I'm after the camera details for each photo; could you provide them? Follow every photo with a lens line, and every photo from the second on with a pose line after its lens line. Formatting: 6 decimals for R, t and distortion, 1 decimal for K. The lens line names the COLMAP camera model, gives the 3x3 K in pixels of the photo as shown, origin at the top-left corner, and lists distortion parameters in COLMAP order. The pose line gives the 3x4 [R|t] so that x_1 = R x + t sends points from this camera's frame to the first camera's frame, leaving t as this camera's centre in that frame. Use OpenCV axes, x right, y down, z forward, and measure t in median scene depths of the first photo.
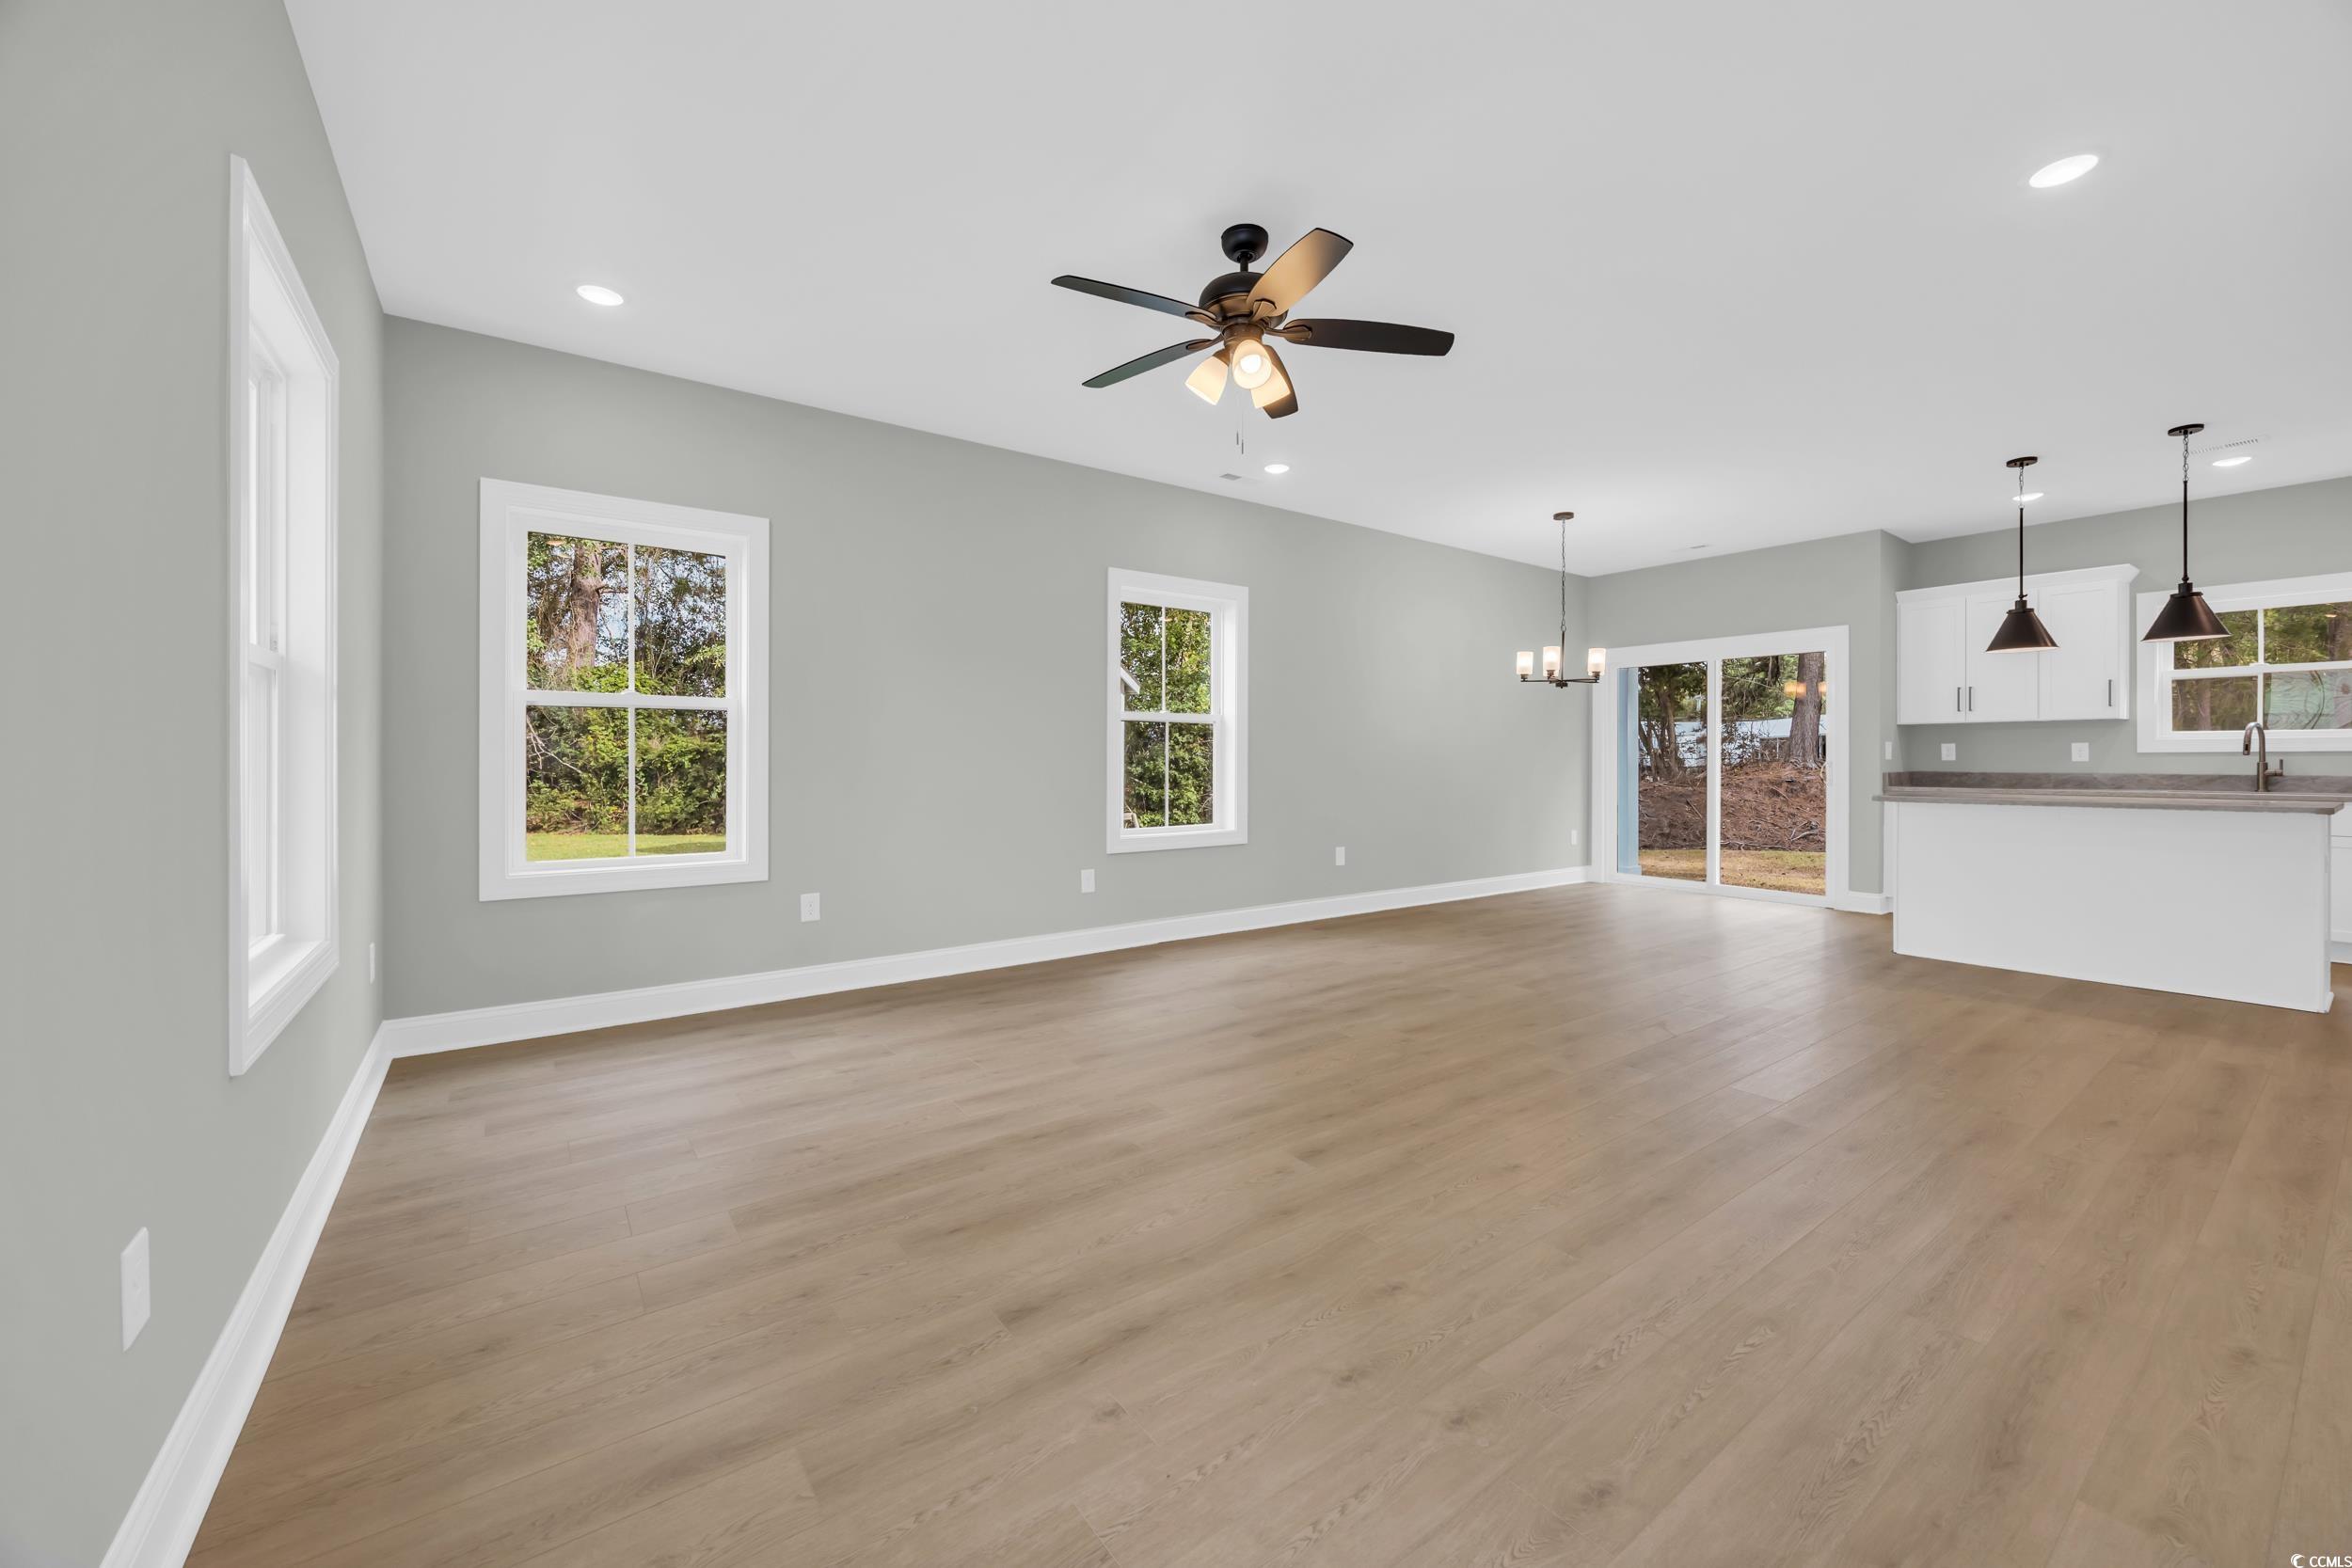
lens RADIAL K [[907.2, 0, 1181.5], [0, 907.2, 758.6], [0, 0, 1]] dist [-0.005271, 0.001188]
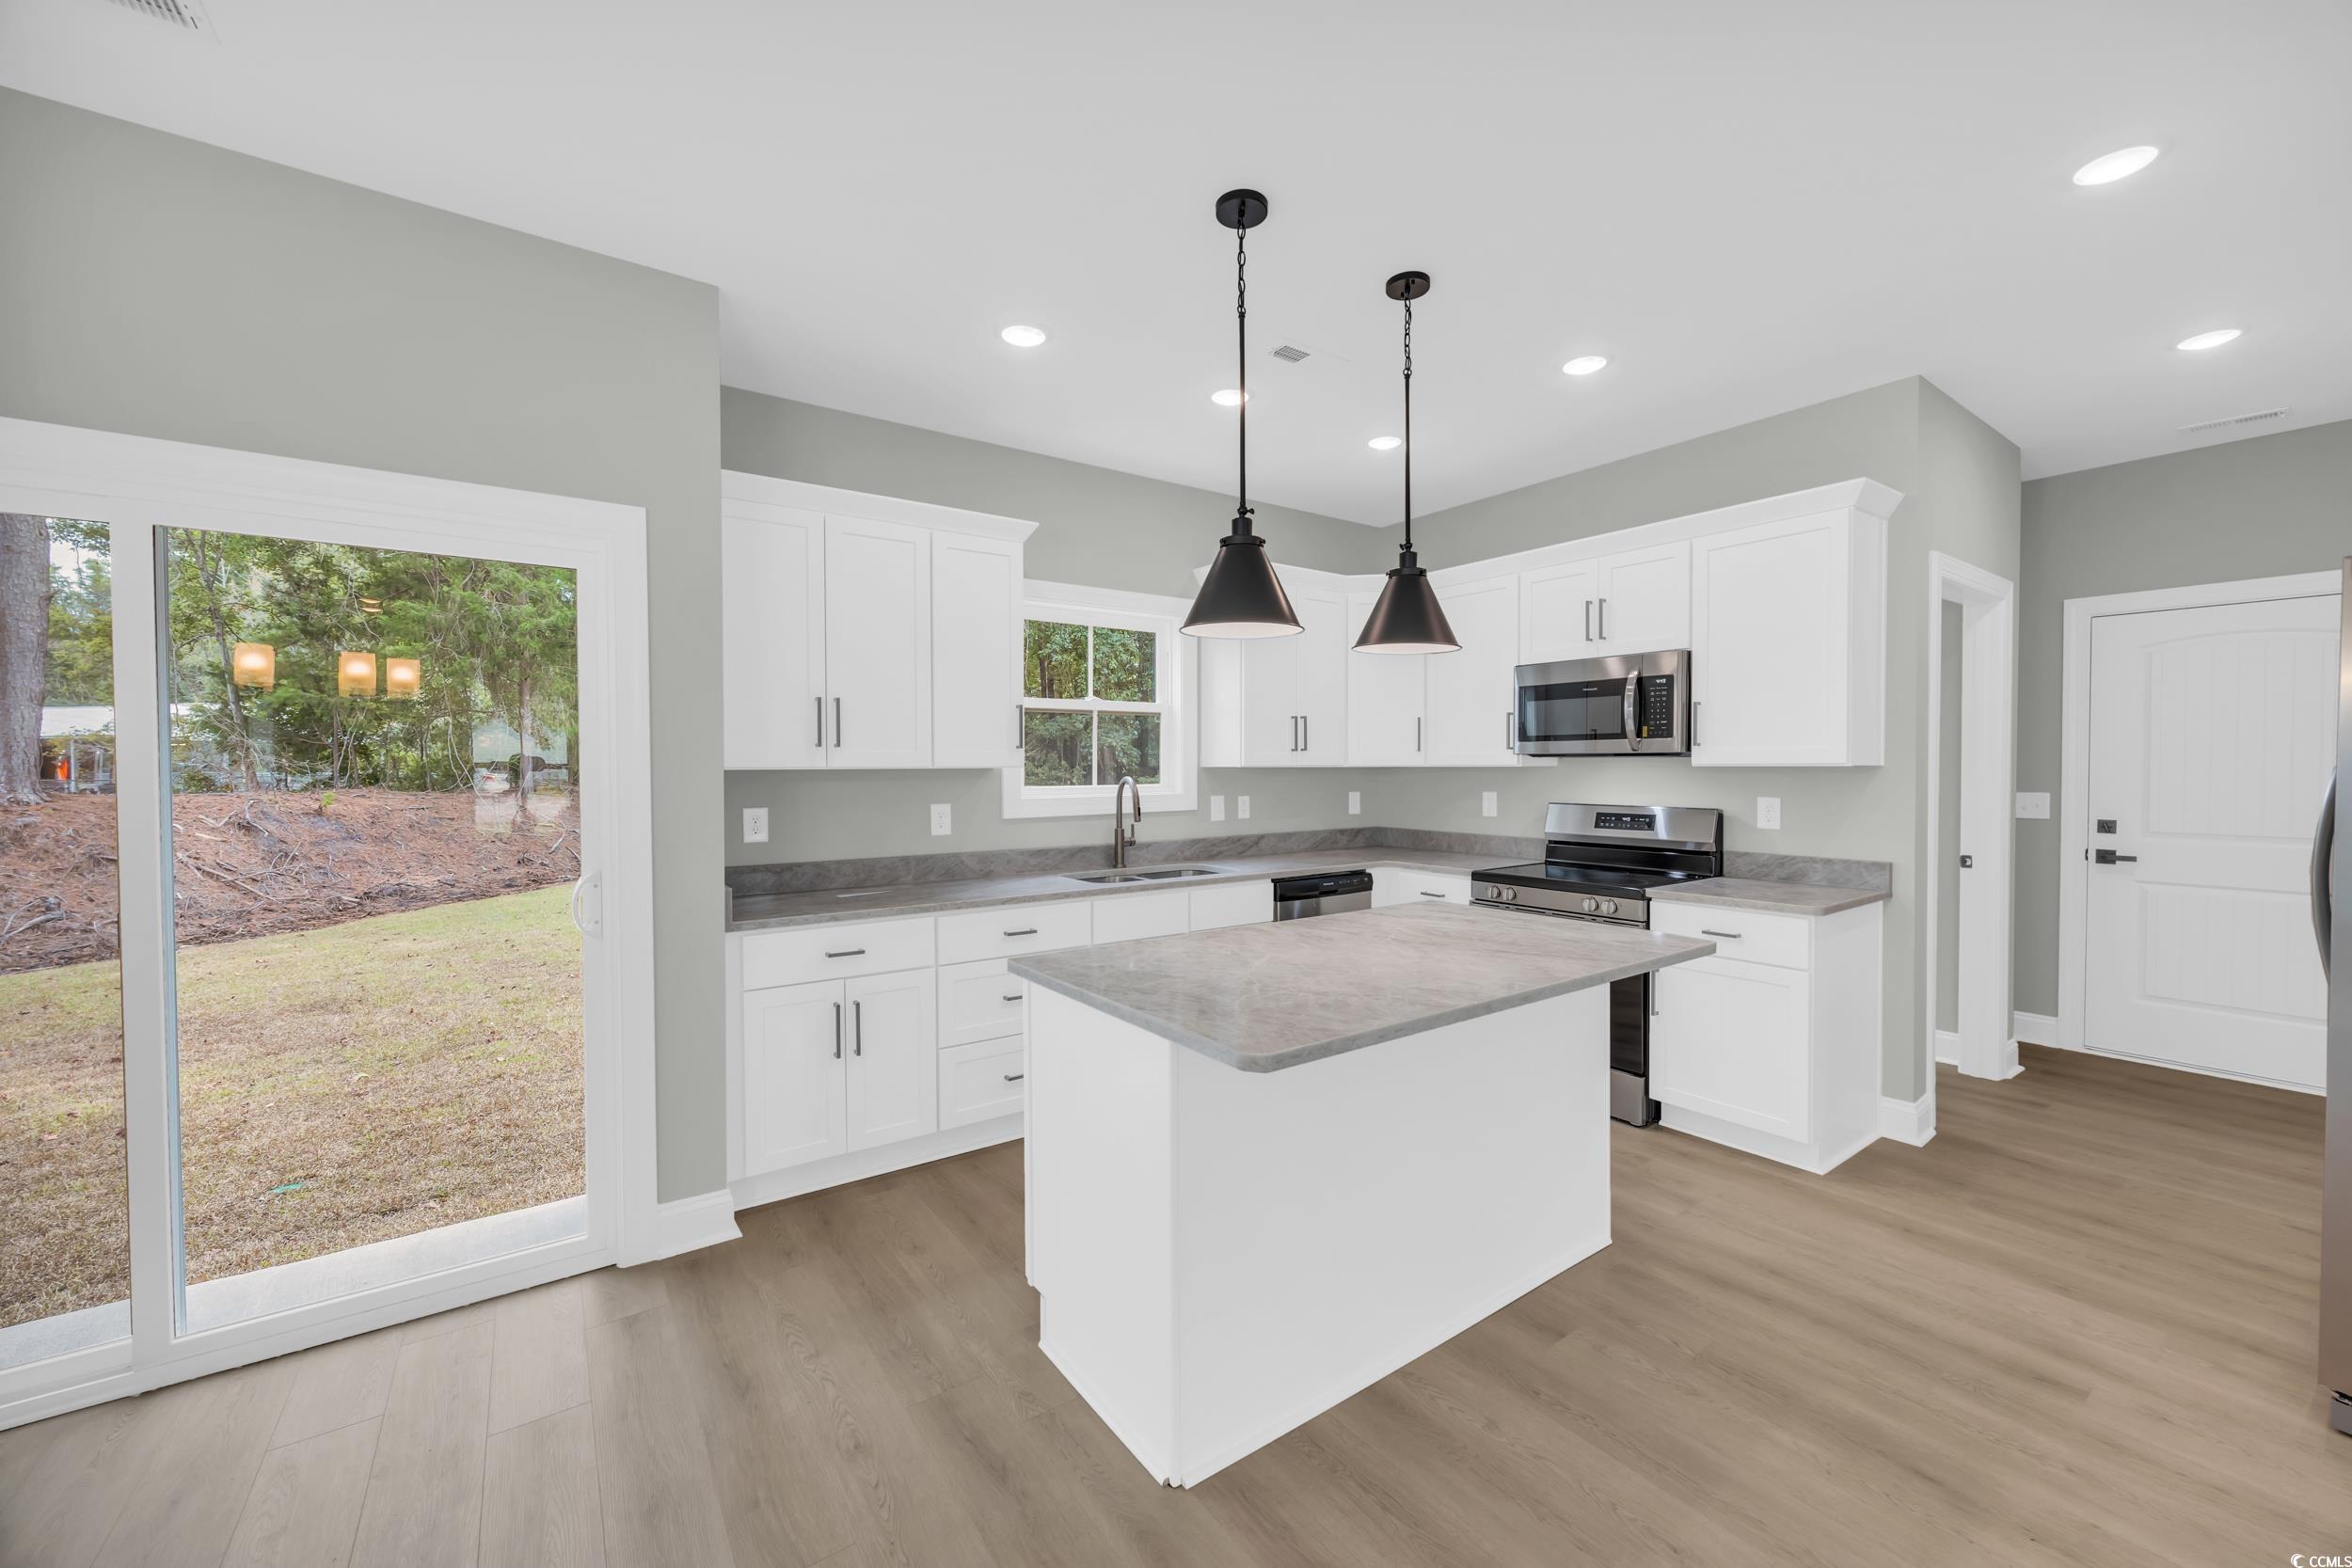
lens RADIAL K [[907.2, 0, 1187.7], [0, 907.2, 782.6], [0, 0, 1]] dist [-0.005271, 0.001188]
pose [[0.007229, -0.018807, 0.999797, 0.433870], [0.002865, 0.999819, 0.018787, -0.047804], [-0.999970, 0.002729, 0.007282, 0.933034]]
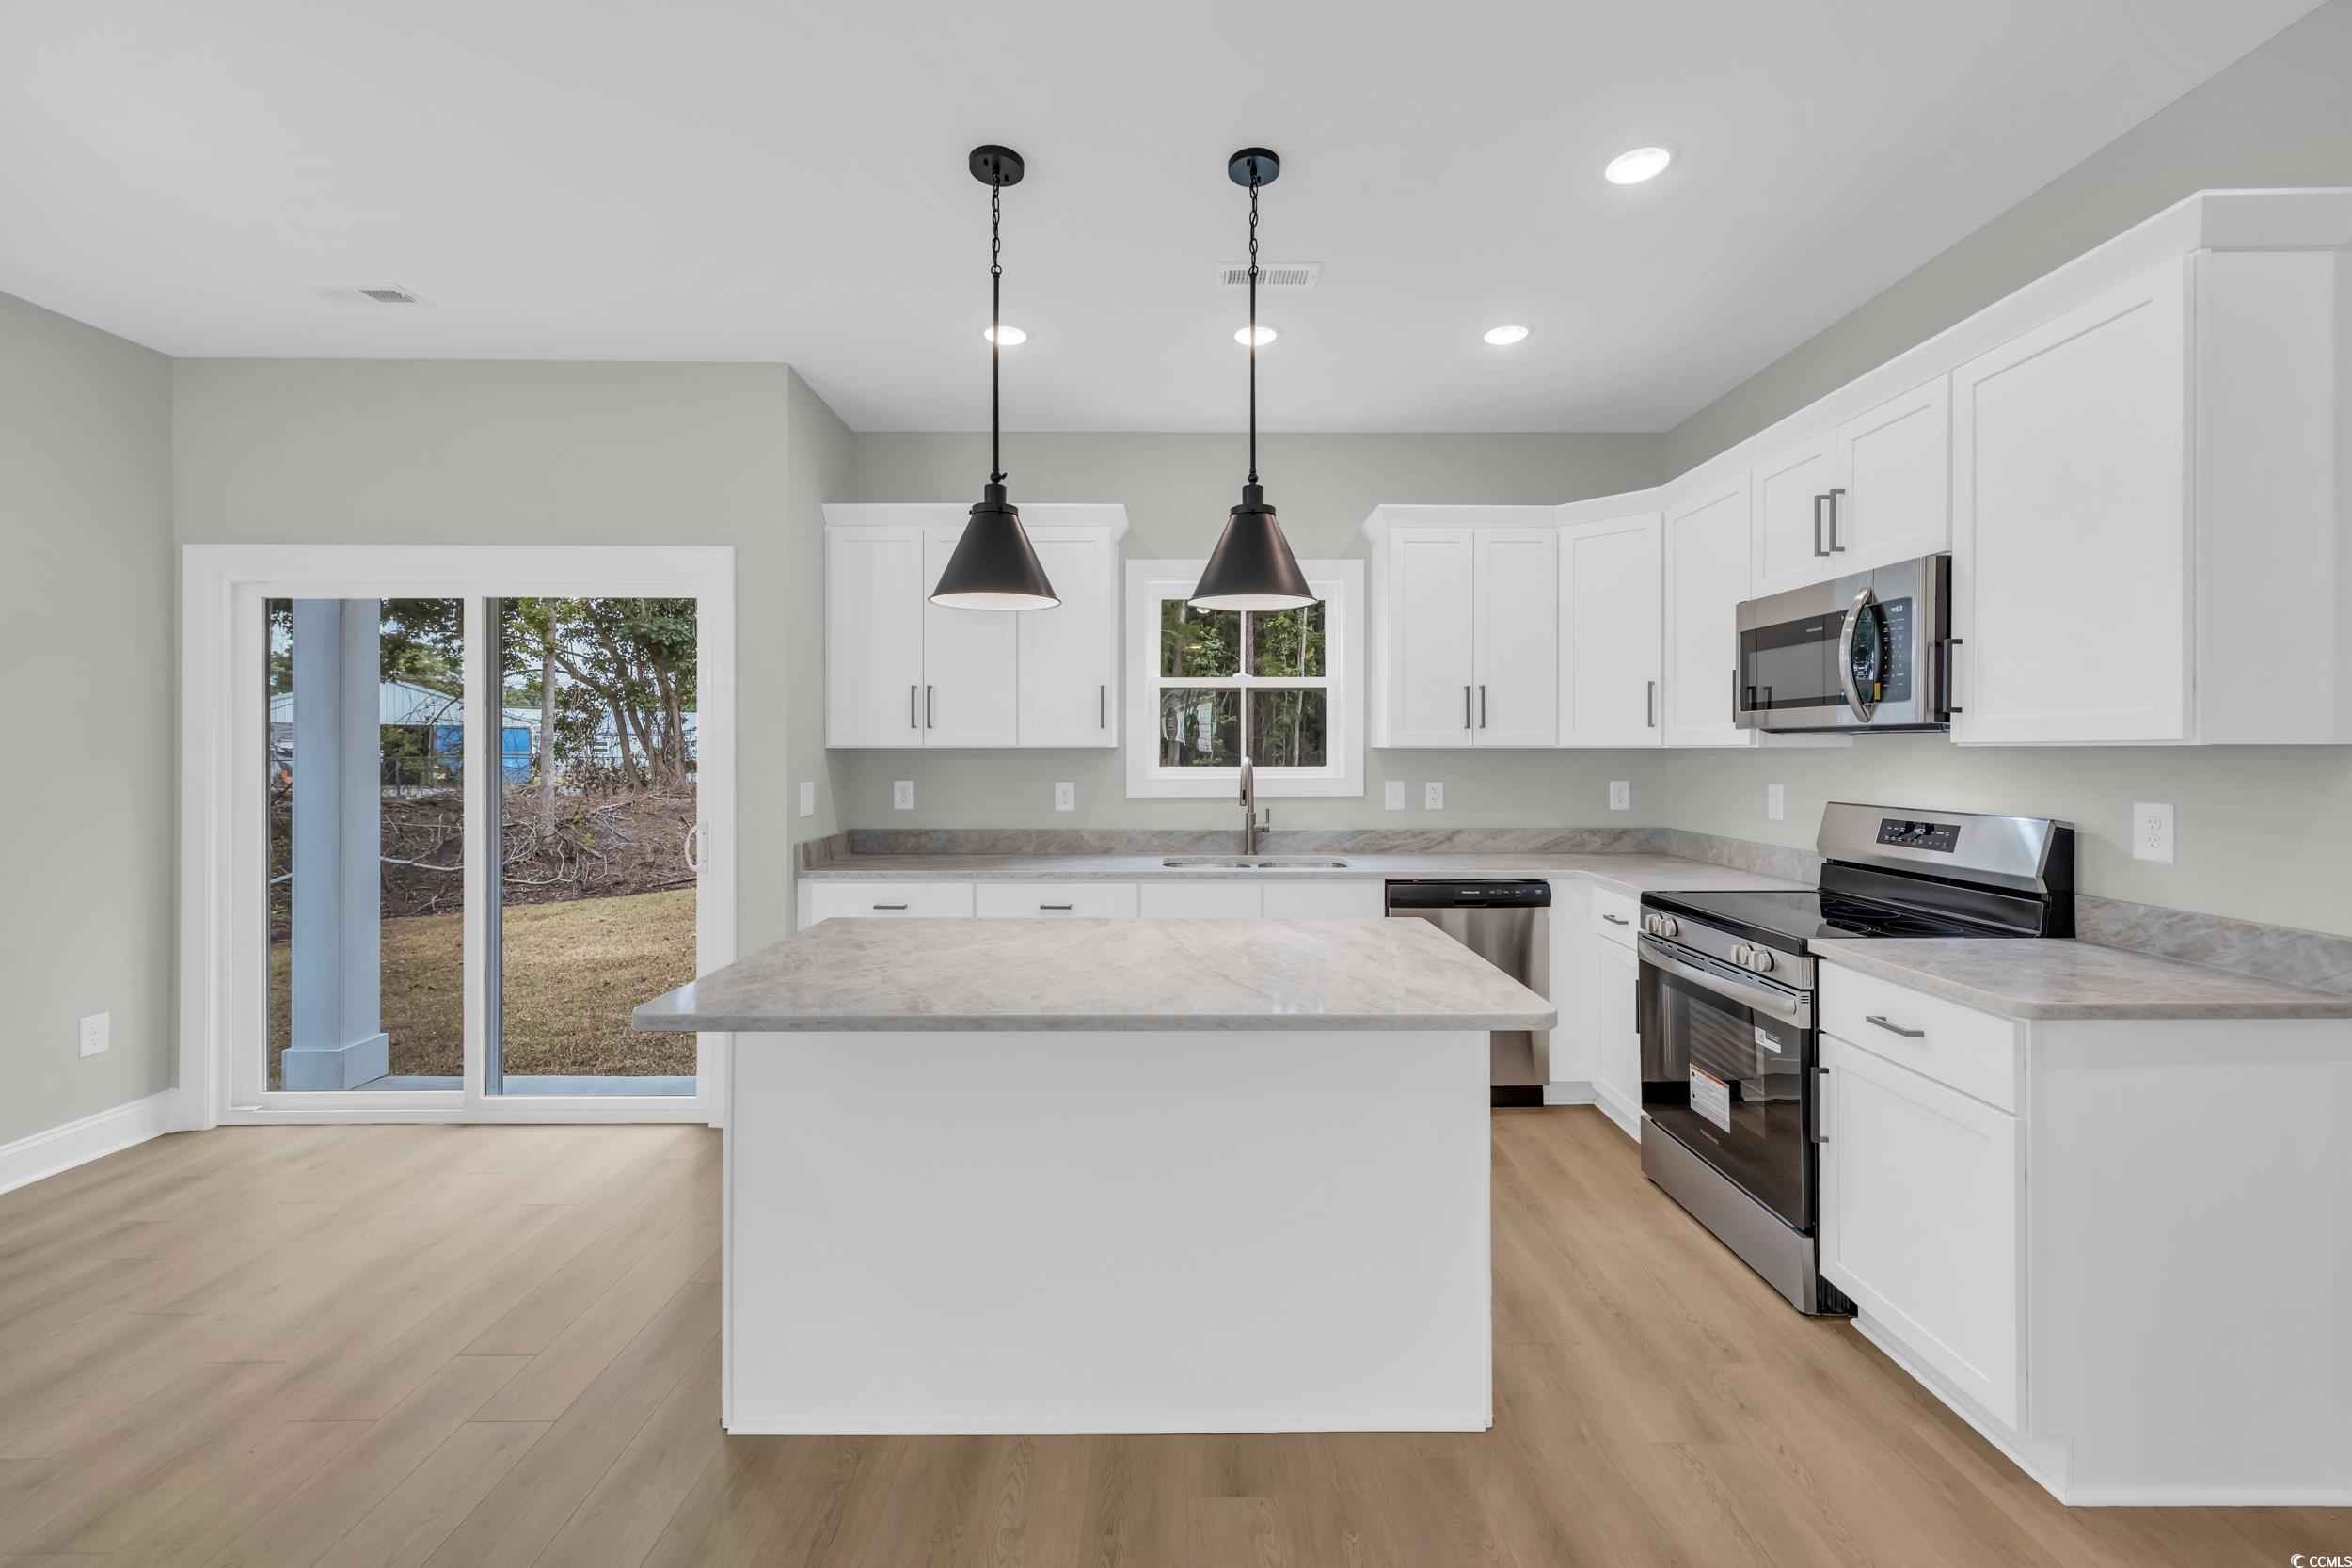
lens RADIAL K [[938.6, 0, 1183.5], [0, 938.6, 751.0], [0, 0, 1]] dist [0.002911, 0.000121]
pose [[0.585963, -0.000345, 0.810337, 0.563382], [-0.000352, 1.000000, 0.000680, -0.044461], [-0.810337, -0.000684, 0.585963, 0.605422]]
